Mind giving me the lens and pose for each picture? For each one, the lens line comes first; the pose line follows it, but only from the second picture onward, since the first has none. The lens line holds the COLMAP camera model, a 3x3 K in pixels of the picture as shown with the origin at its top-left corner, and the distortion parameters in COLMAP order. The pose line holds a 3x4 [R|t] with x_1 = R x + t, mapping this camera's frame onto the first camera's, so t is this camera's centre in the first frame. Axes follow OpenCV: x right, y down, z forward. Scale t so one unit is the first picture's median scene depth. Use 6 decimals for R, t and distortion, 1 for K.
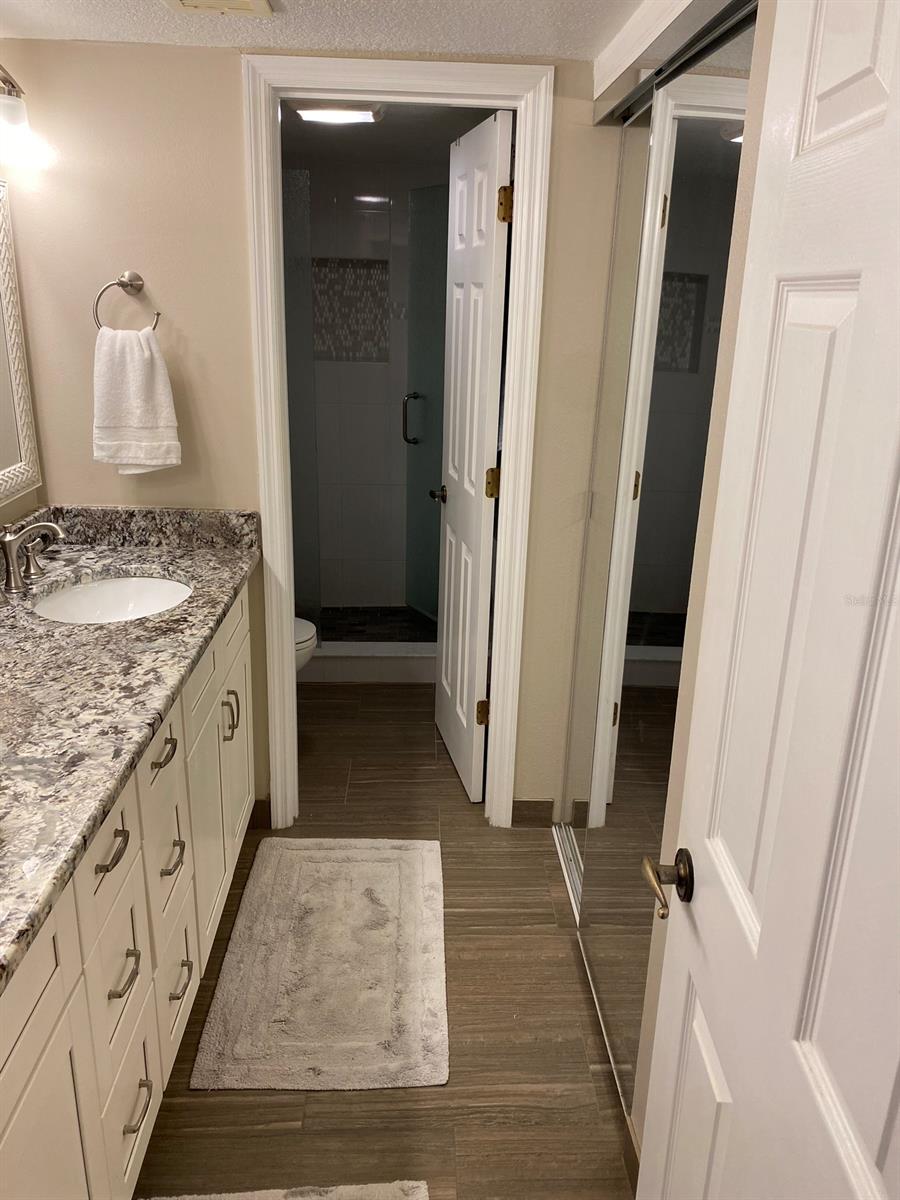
lens RADIAL K [[913.3, 0, 450.0], [0, 913.3, 600.0], [0, 0, 1]] dist [0.085910, -0.121083]
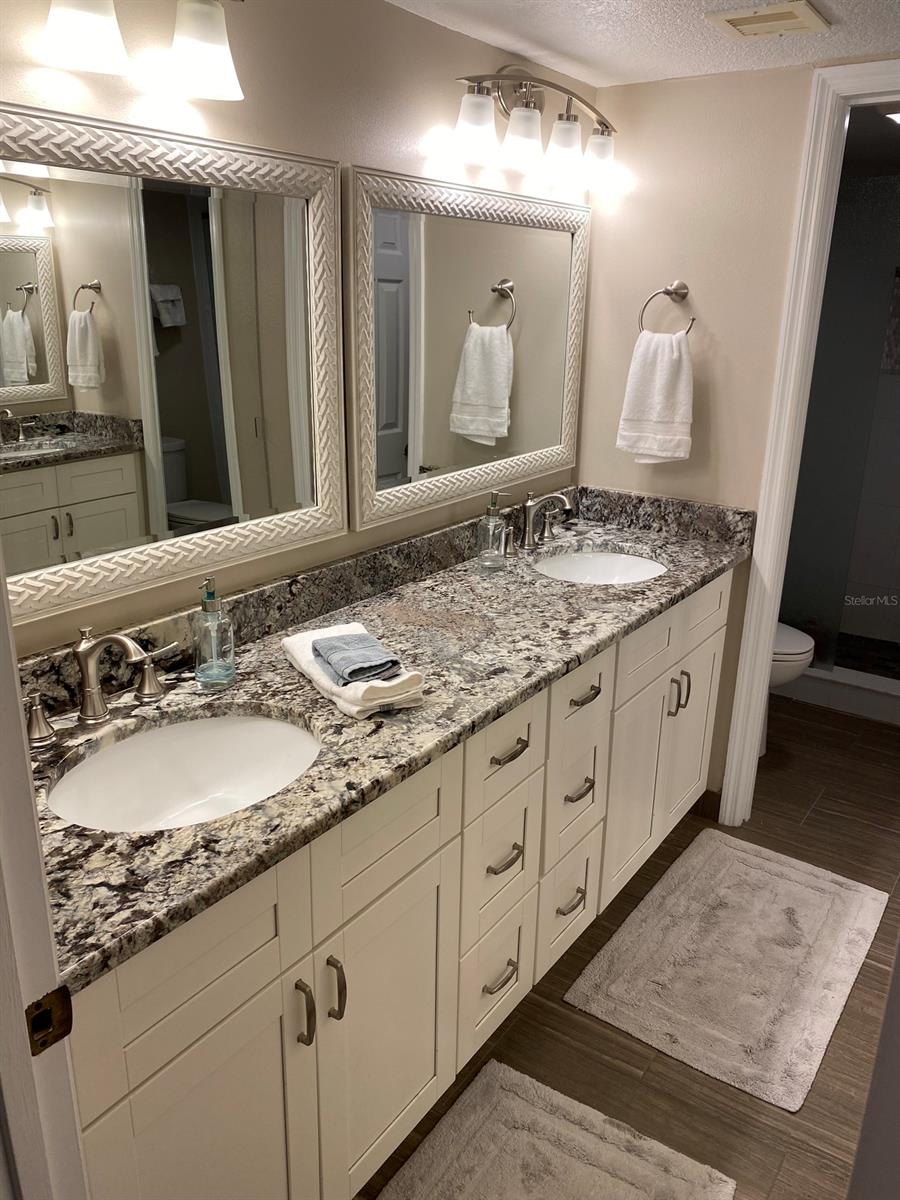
lens RADIAL K [[913.3, 0, 450.0], [0, 913.3, 600.0], [0, 0, 1]] dist [0.085910, -0.121083]
pose [[0.792074, 0.179050, -0.583576, 0.153549], [-0.191273, 0.980669, 0.041274, 0.026036], [0.579684, 0.078931, 0.811009, -0.024301]]
